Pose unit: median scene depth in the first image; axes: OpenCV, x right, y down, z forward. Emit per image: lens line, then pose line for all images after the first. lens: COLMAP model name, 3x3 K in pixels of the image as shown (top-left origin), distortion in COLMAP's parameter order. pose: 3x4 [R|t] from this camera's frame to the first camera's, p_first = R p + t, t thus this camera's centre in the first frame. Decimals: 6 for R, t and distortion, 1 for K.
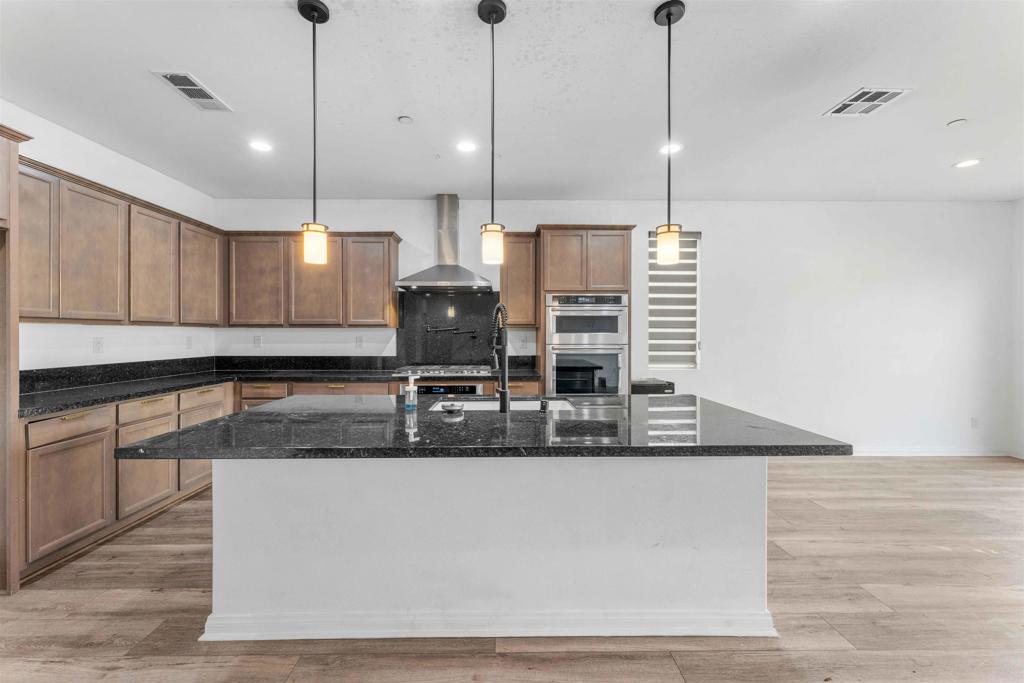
lens RADIAL K [[414.6, 0, 511.3], [0, 414.6, 335.9], [0, 0, 1]] dist [0.000071, 0.000454]
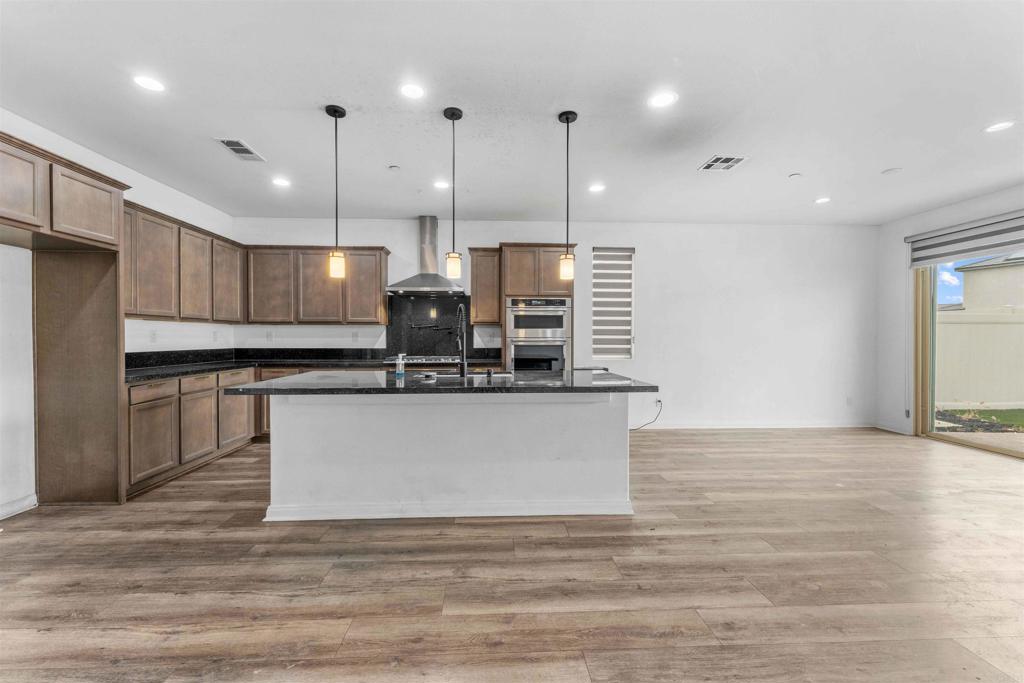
lens RADIAL K [[414.6, 0, 511.5], [0, 414.6, 343.4], [0, 0, 1]] dist [0.000071, 0.000454]
pose [[0.999439, 0.000201, 0.033497, 0.068437], [-0.000524, 0.999954, 0.009611, 0.030917], [-0.033493, -0.009623, 0.999393, -0.318067]]
